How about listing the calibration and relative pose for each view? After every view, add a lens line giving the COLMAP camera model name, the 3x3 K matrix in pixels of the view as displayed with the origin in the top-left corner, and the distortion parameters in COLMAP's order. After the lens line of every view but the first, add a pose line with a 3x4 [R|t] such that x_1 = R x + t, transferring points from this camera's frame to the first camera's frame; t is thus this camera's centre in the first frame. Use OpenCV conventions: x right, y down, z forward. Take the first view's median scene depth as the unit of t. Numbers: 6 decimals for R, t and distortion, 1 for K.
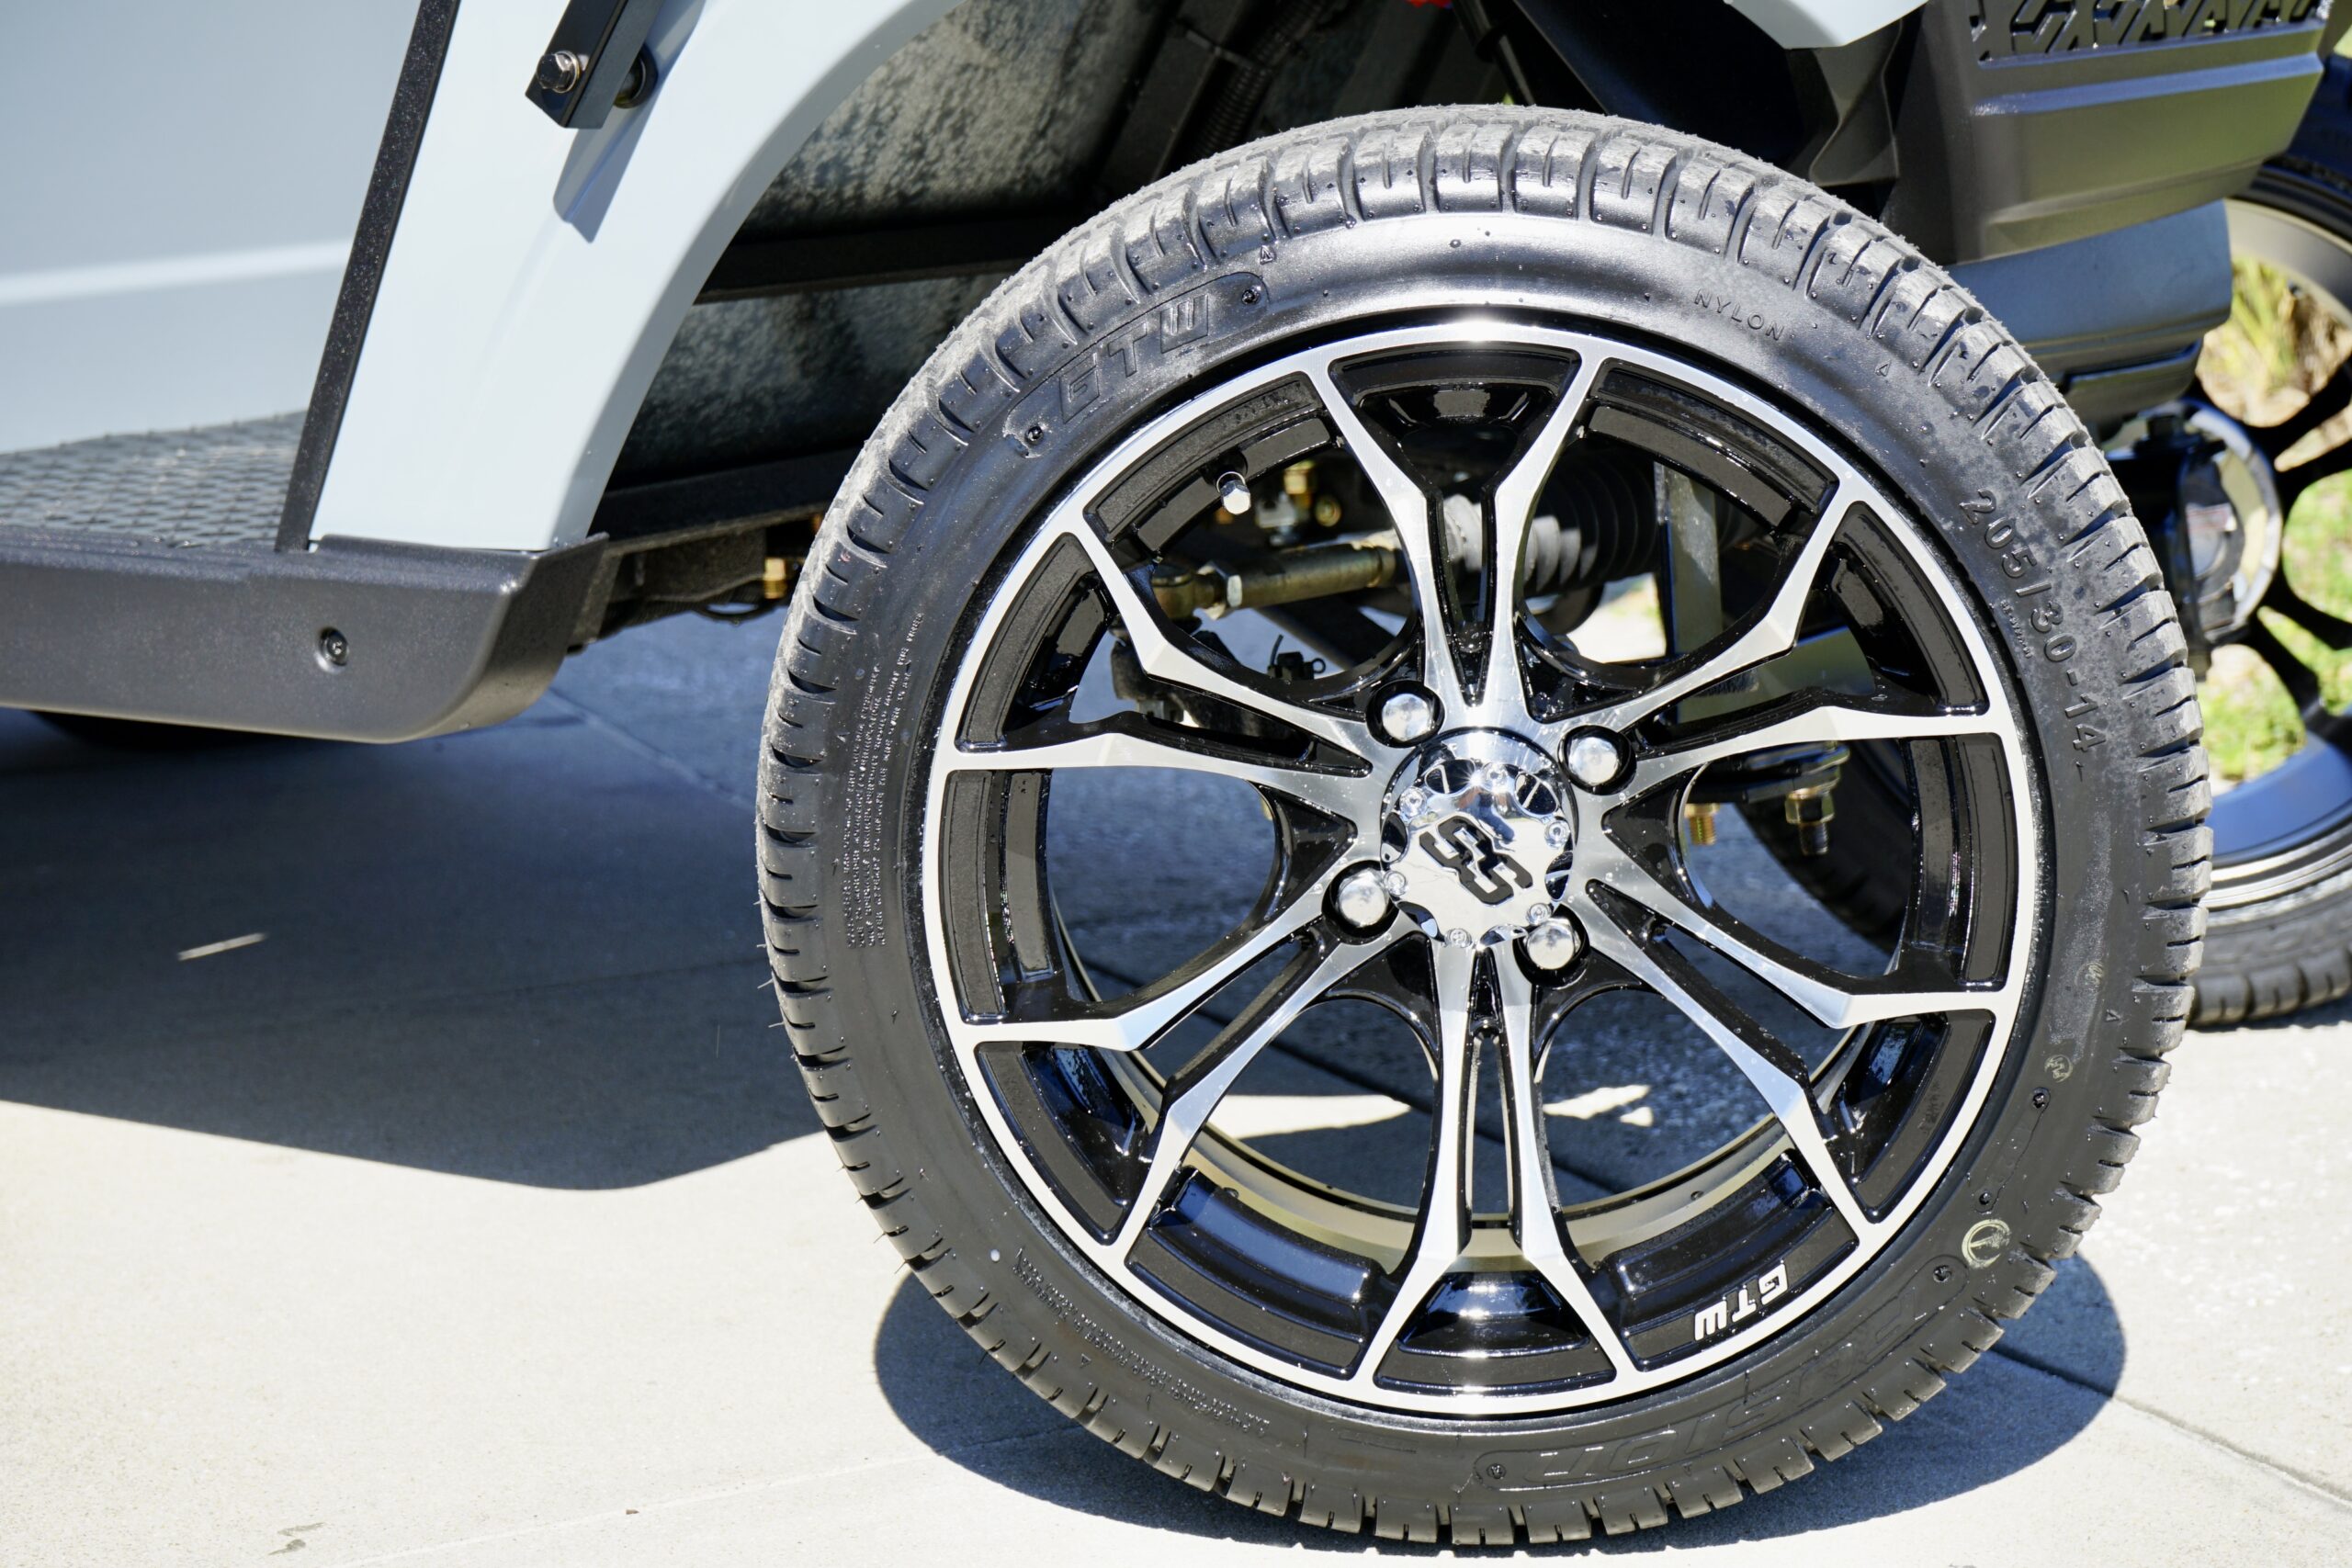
lens RADIAL K [[4894.4, 0, 1182.9], [0, 4894.4, 764.1], [0, 0, 1]] dist [-0.046962, 0.000000]
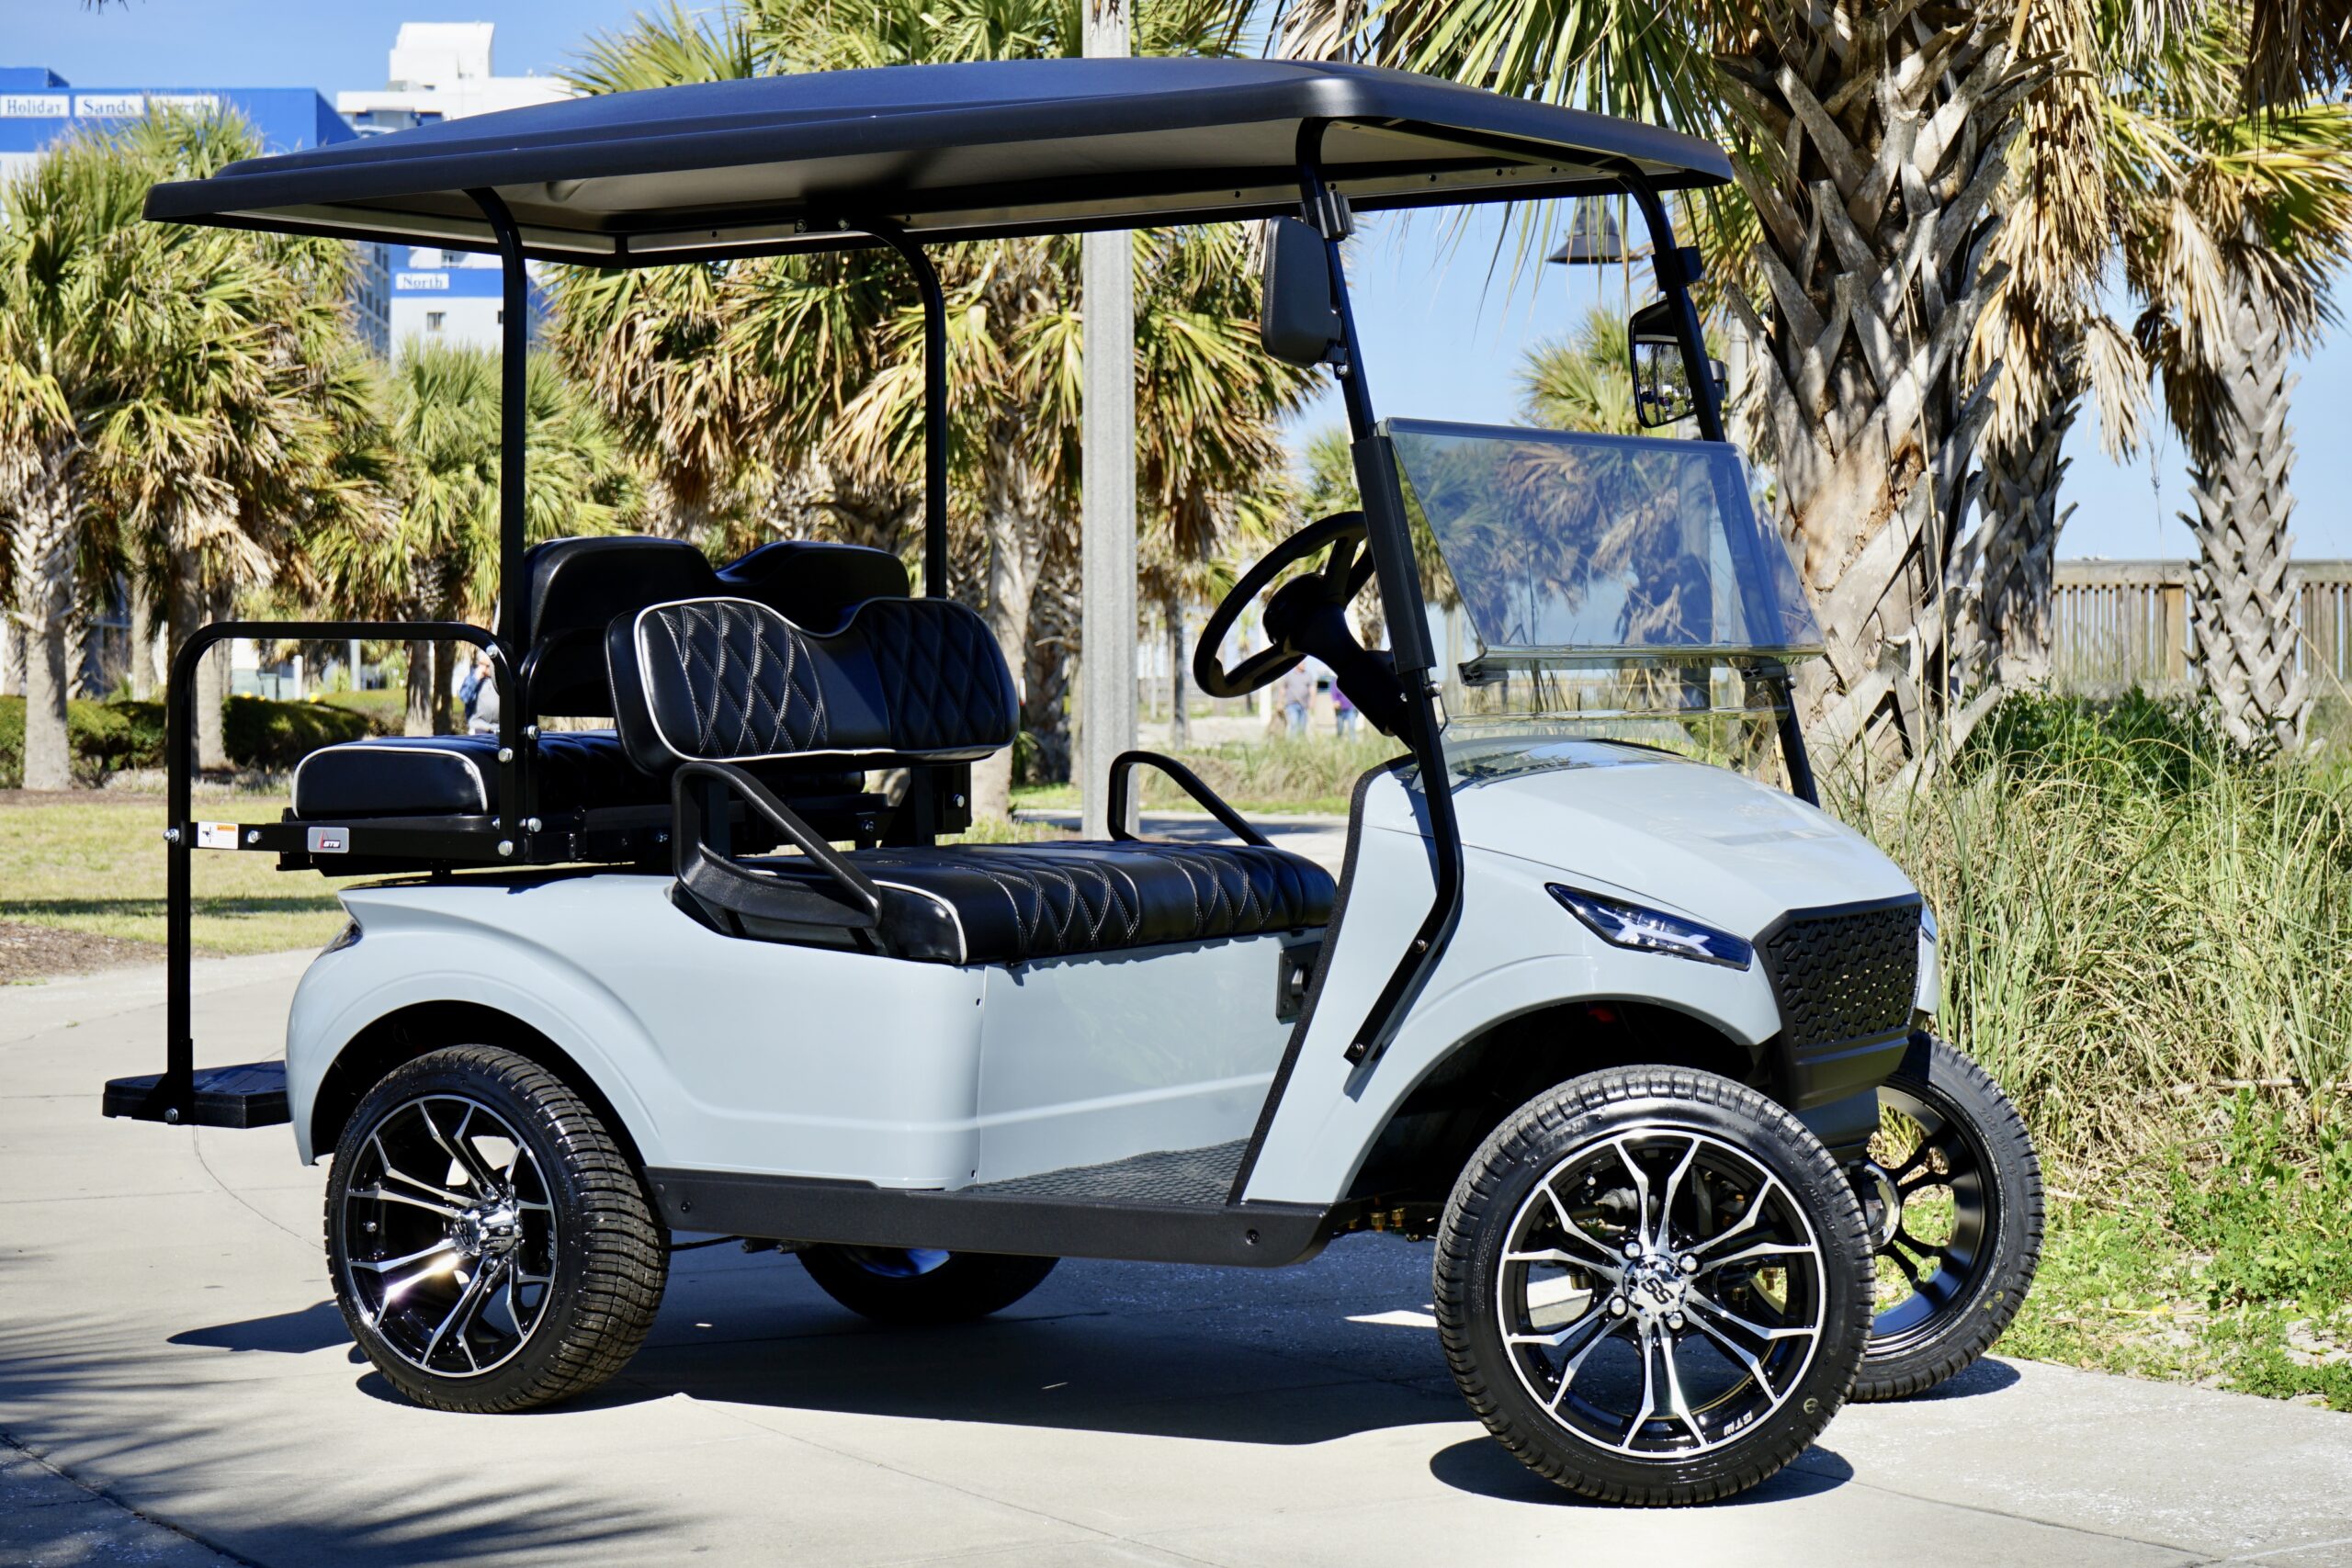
lens RADIAL K [[4894.4, 0, 1191.4], [0, 4894.4, 787.7], [0, 0, 1]] dist [-0.046962, 0.000000]
pose [[0.997552, 0.013898, 0.068531, -0.494001], [-0.002960, 0.987563, -0.157193, 0.207132], [-0.069863, 0.156606, 0.985187, -2.331072]]
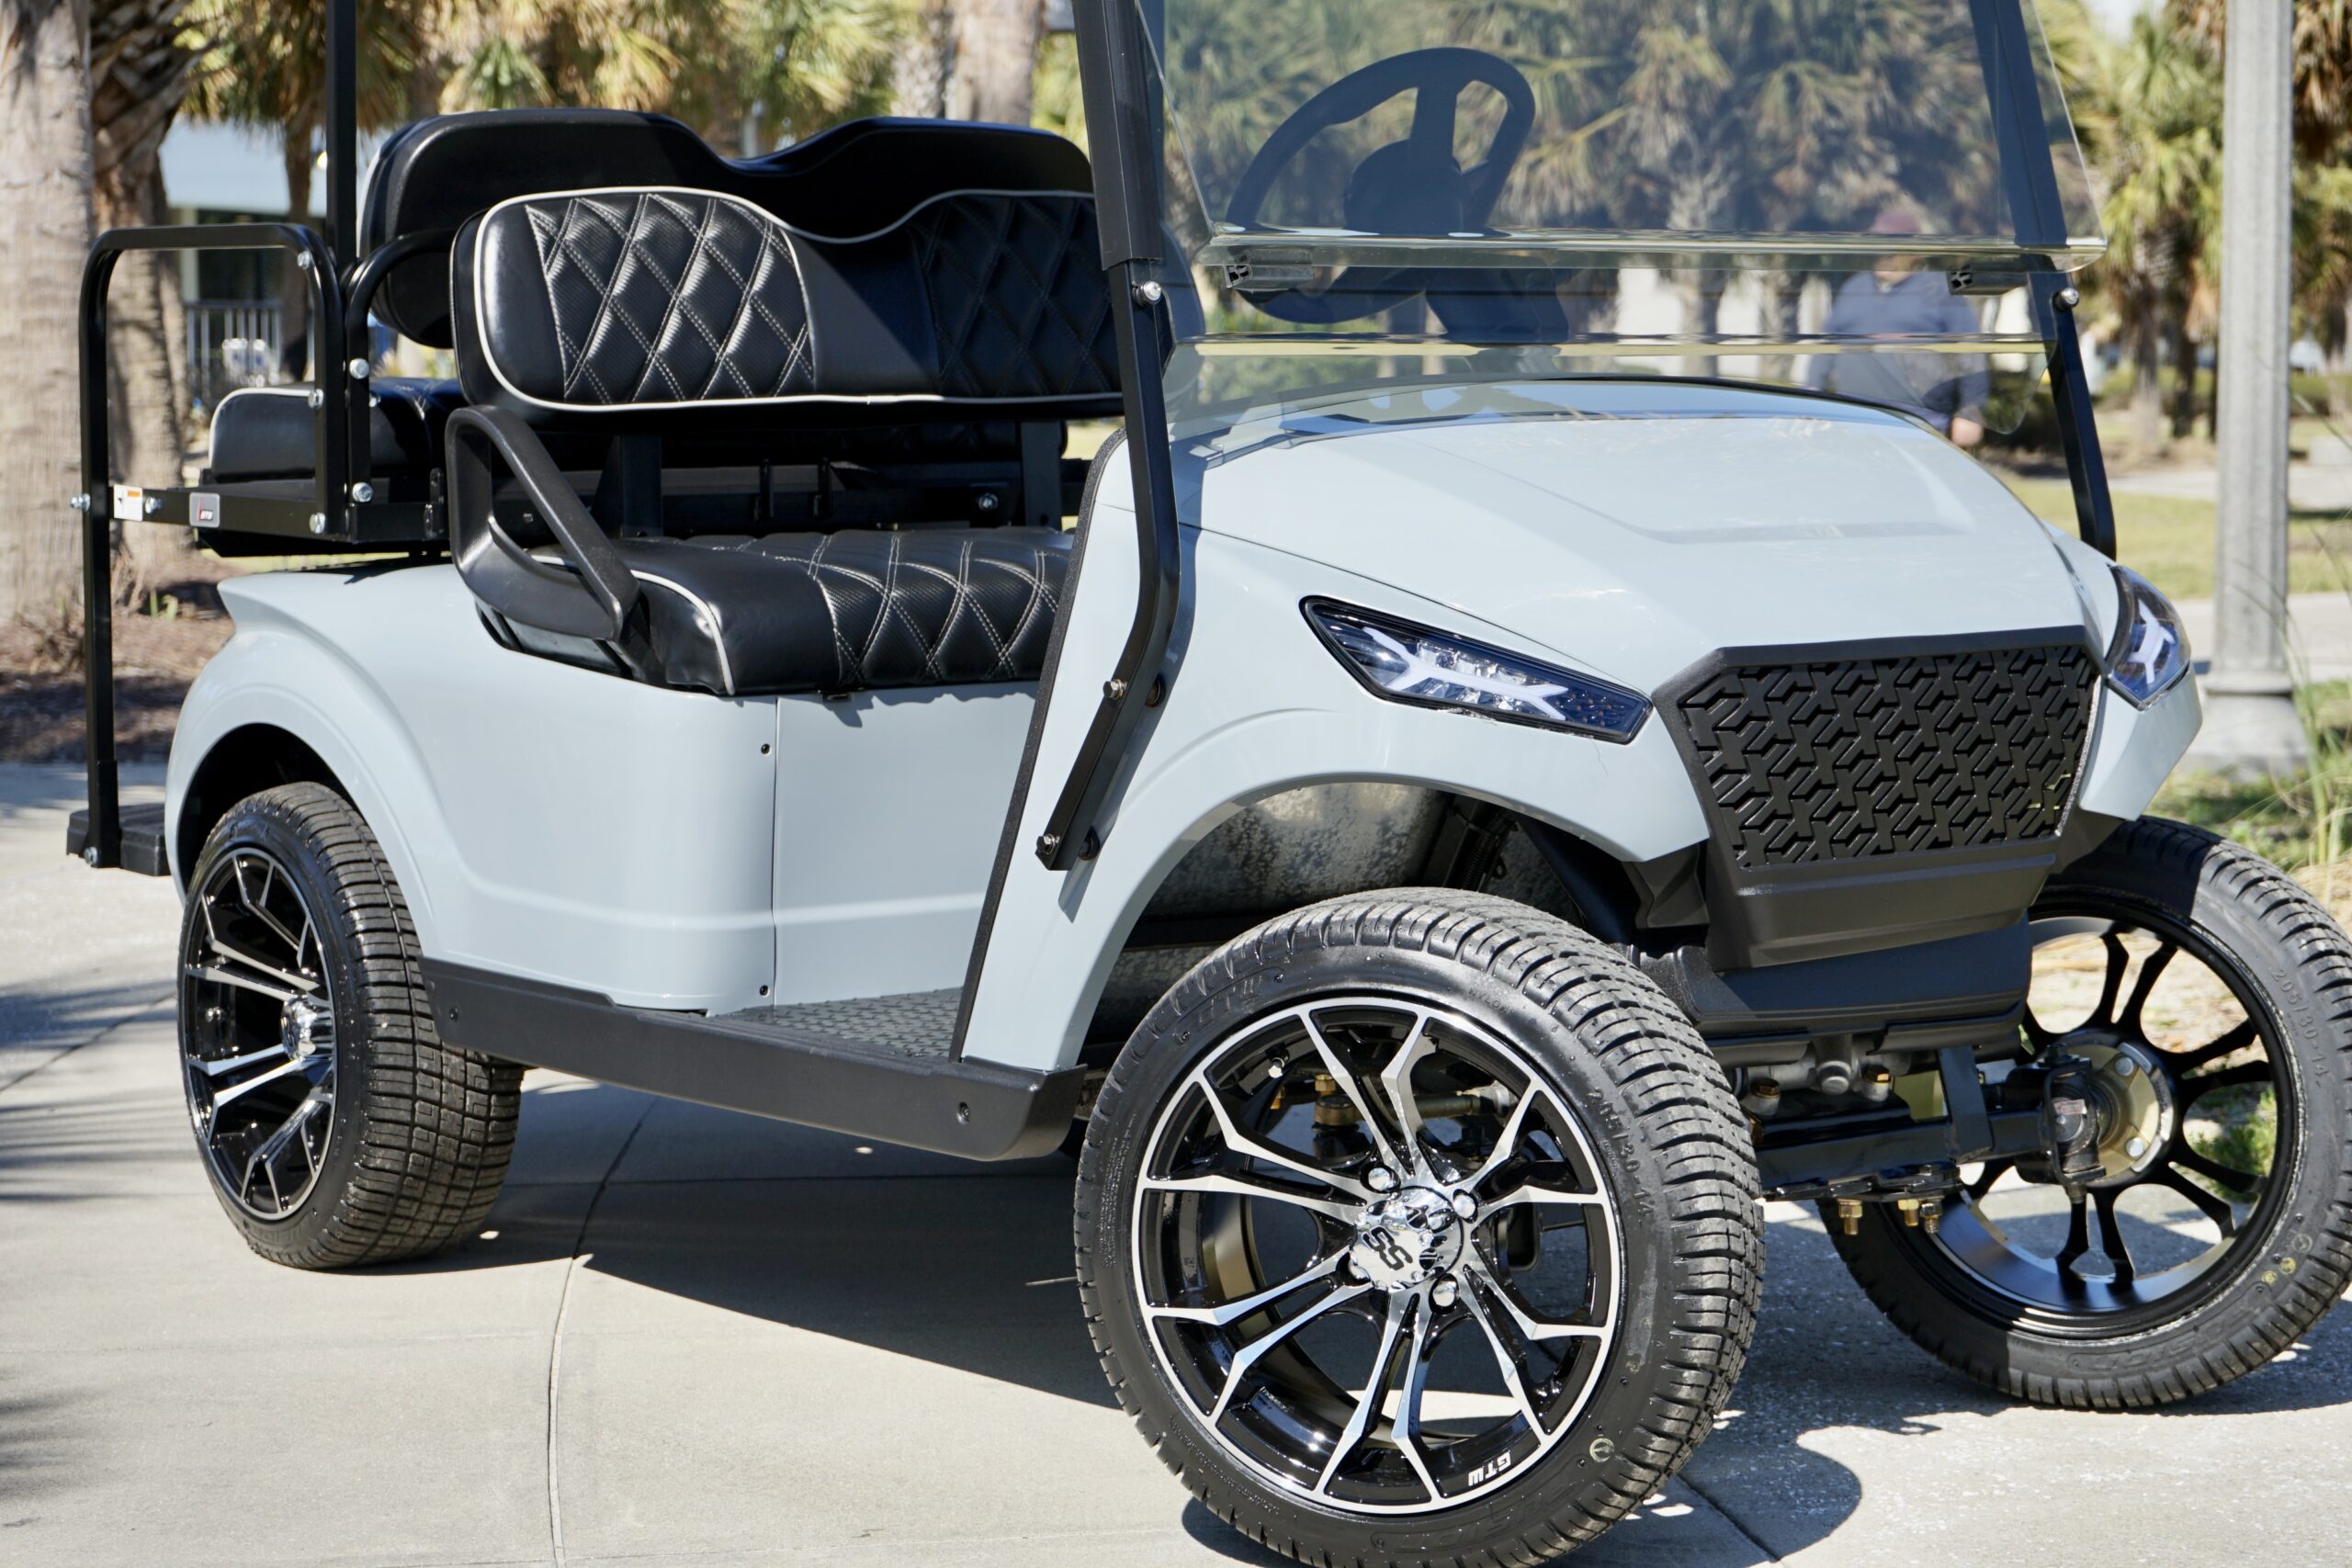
lens RADIAL K [[4894.4, 0, 1178.4], [0, 4894.4, 791.2], [0, 0, 1]] dist [-0.046962, 0.000000]
pose [[0.947318, 0.045053, -0.317111, 0.636613], [-0.073243, 0.994295, -0.077540, -0.006178], [0.311808, 0.096681, 0.945213, -1.041977]]
